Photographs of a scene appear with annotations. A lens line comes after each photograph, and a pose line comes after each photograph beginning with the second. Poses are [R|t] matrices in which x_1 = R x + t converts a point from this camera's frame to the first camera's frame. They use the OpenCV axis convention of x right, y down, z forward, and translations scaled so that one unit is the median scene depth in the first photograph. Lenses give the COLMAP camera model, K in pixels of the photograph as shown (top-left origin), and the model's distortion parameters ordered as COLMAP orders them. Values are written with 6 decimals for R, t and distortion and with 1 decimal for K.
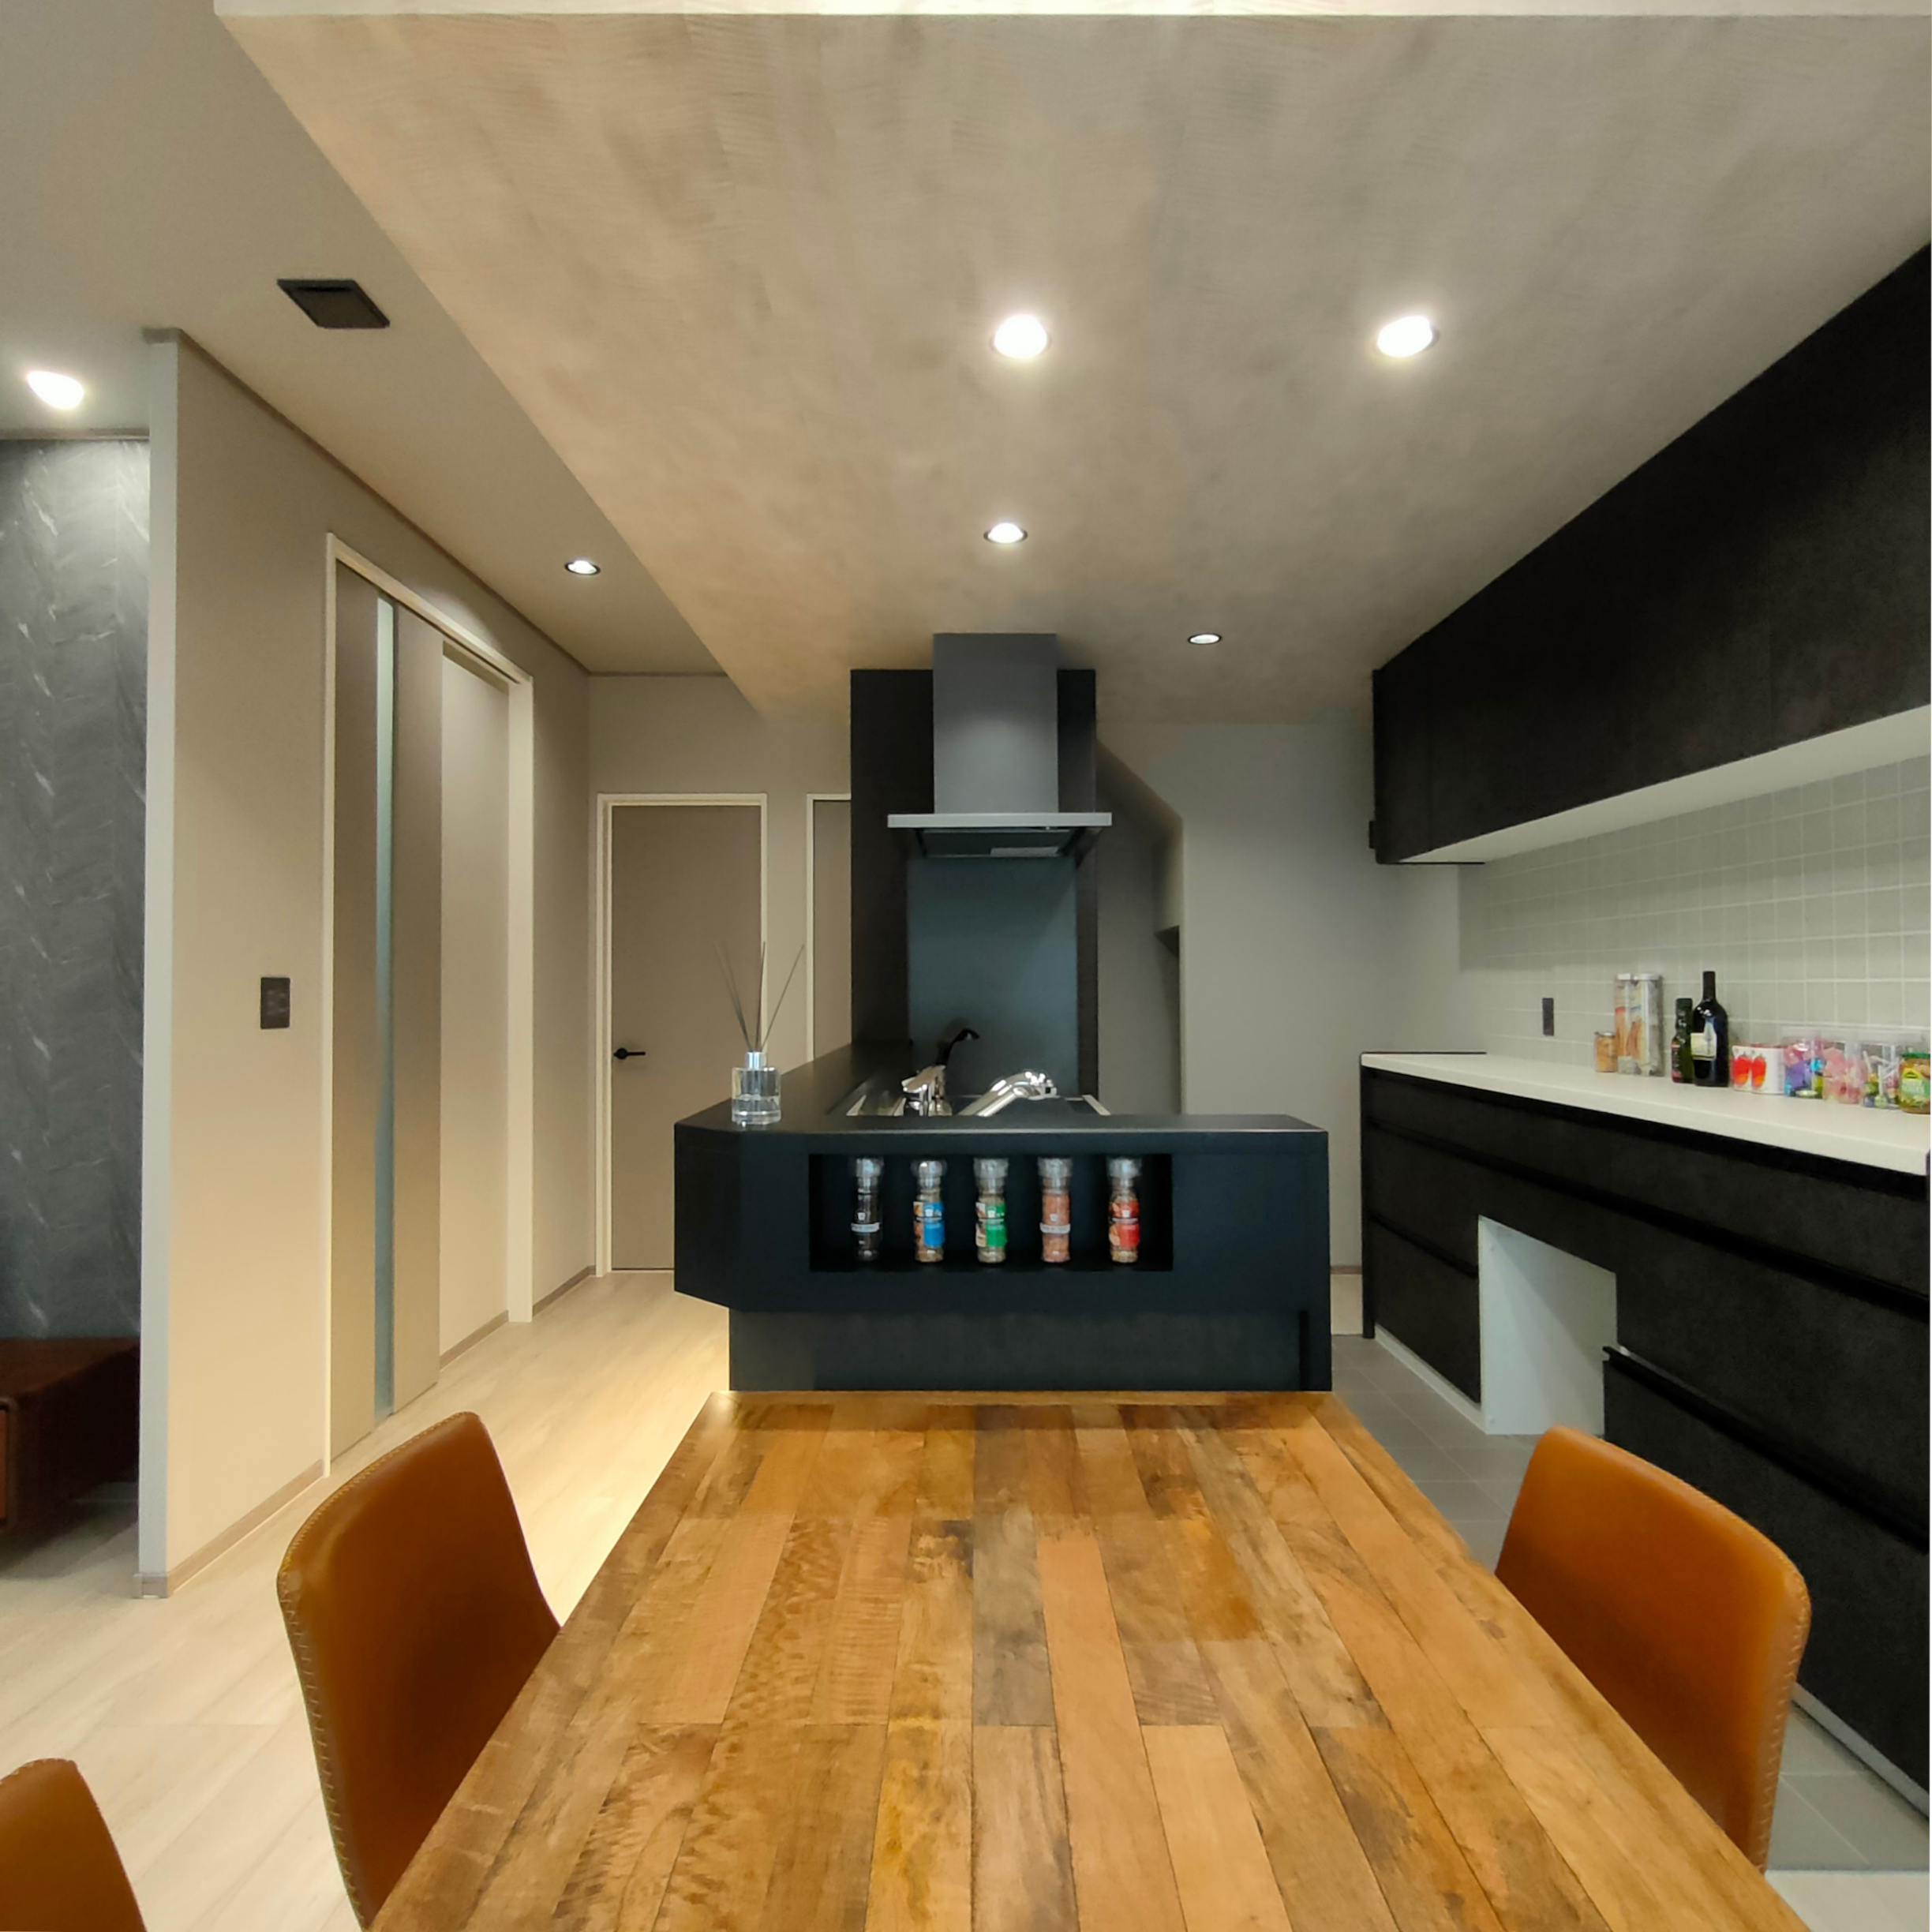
lens RADIAL K [[1229.5, 0, 975.0], [0, 1229.5, 958.8], [0, 0, 1]] dist [0.004465, -0.003720]
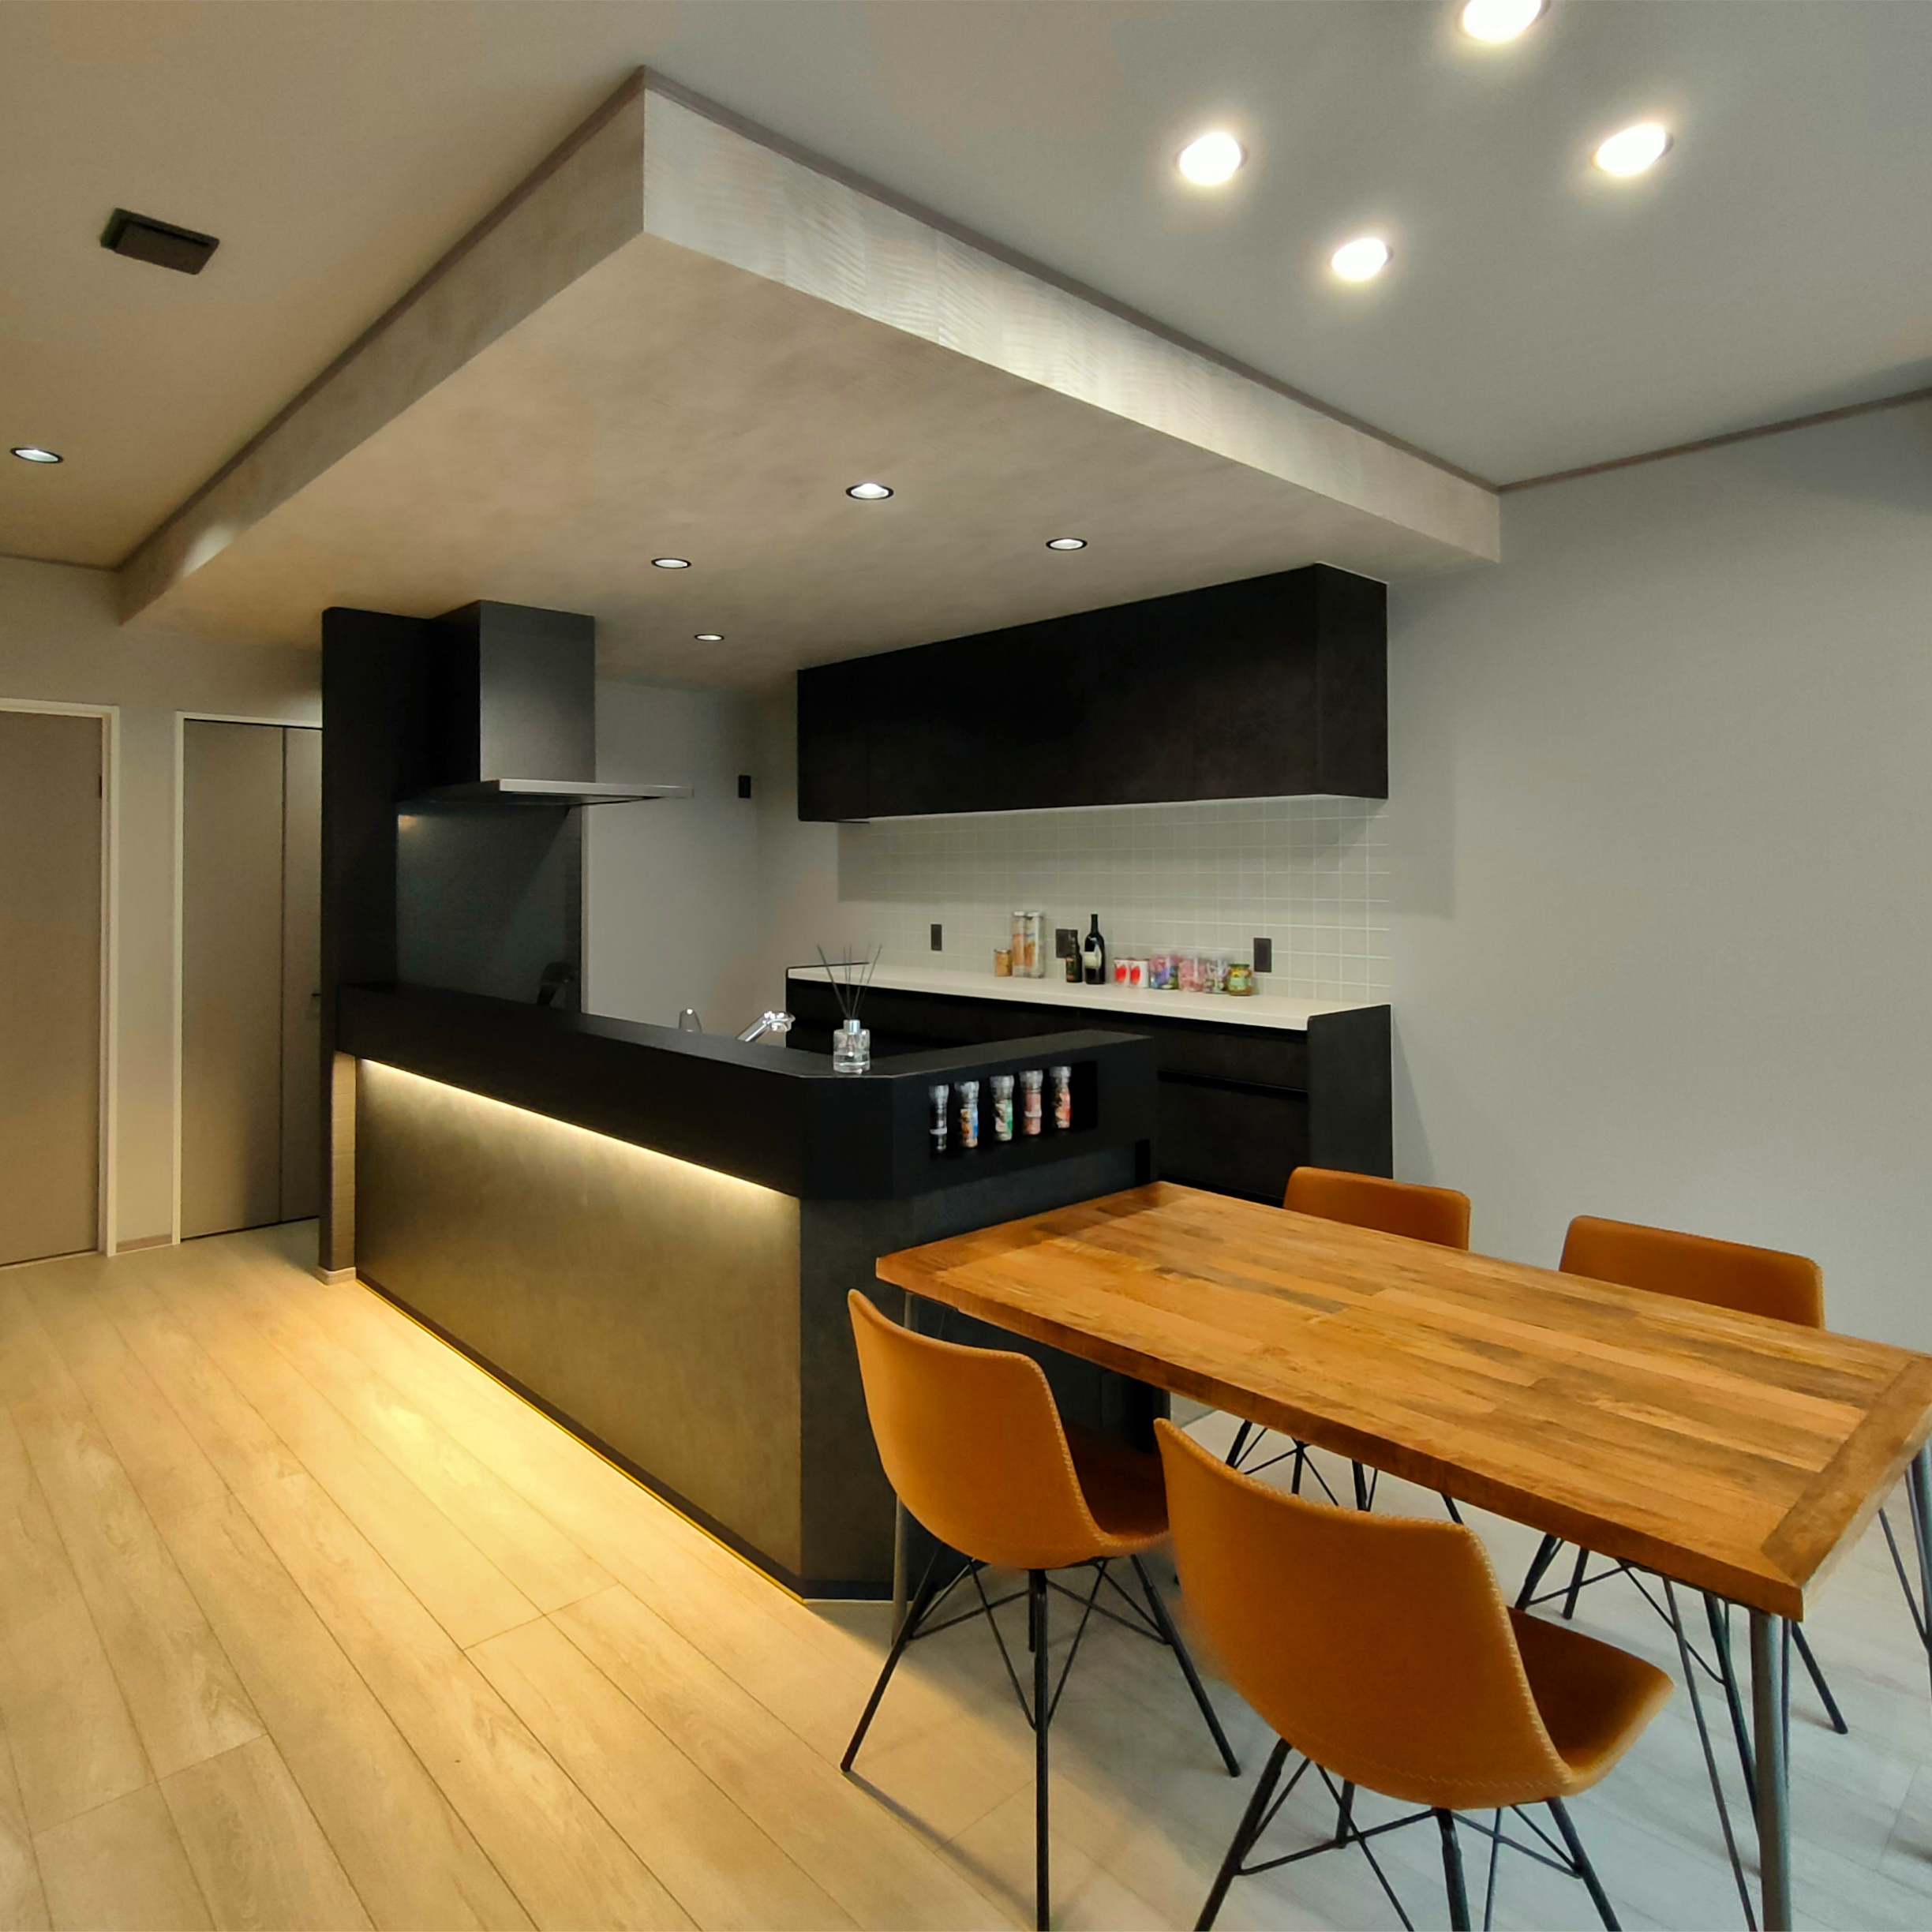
lens RADIAL K [[1229.5, 0, 908.0], [0, 1229.5, 863.7], [0, 0, 1]] dist [0.004465, -0.003720]
pose [[0.749836, -0.005309, 0.661602, -0.662061], [-0.006281, 0.999866, 0.015141, -0.078737], [-0.661593, -0.015509, 0.749702, -0.060747]]
